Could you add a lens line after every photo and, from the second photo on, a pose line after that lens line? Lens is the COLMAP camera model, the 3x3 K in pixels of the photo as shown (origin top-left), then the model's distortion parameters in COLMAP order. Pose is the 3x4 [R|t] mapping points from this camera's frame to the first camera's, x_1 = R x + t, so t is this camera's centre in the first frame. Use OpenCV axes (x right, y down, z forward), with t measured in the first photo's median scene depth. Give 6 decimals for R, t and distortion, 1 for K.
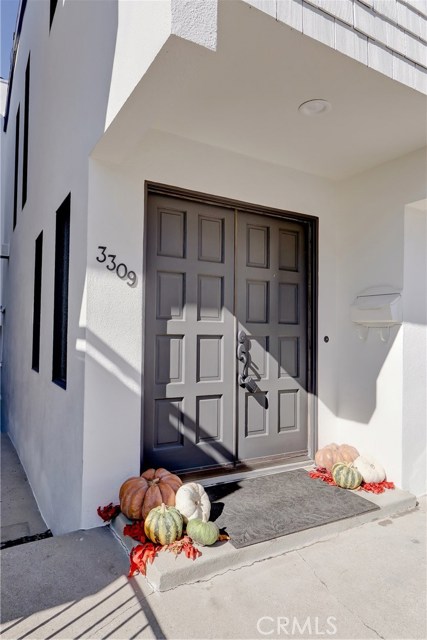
lens RADIAL K [[405.0, 0, 198.0], [0, 405.0, 320.2], [0, 0, 1]] dist [-0.003110, 0.000312]
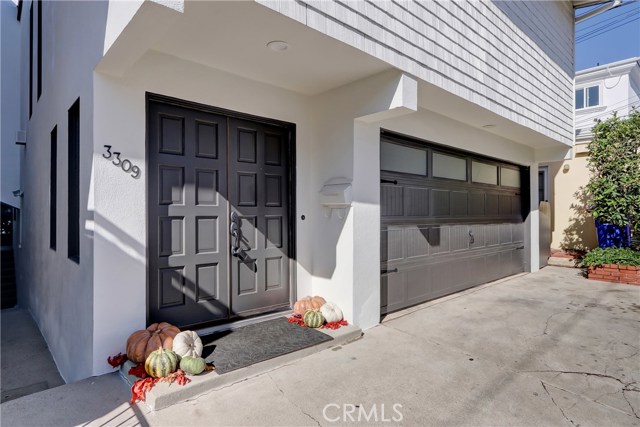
lens RADIAL K [[351.8, 0, 304.9], [0, 351.8, 209.8], [0, 0, 1]] dist [0.002244, -0.001161]
pose [[0.975077, -0.011396, 0.221573, 0.089336], [0.005792, 0.999647, 0.025927, -0.010235], [-0.221790, -0.023997, 0.974799, -0.144359]]
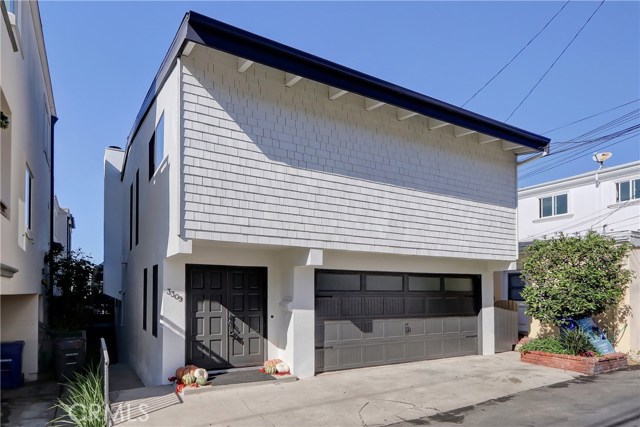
lens RADIAL K [[309.7, 0, 318.3], [0, 309.7, 299.9], [0, 0, 1]] dist [0.003741, -0.000262]
pose [[0.991424, 0.005937, 0.130549, 0.447775], [-0.011277, 0.999128, 0.040203, -0.168508], [-0.130196, -0.041331, 0.990626, -1.123461]]
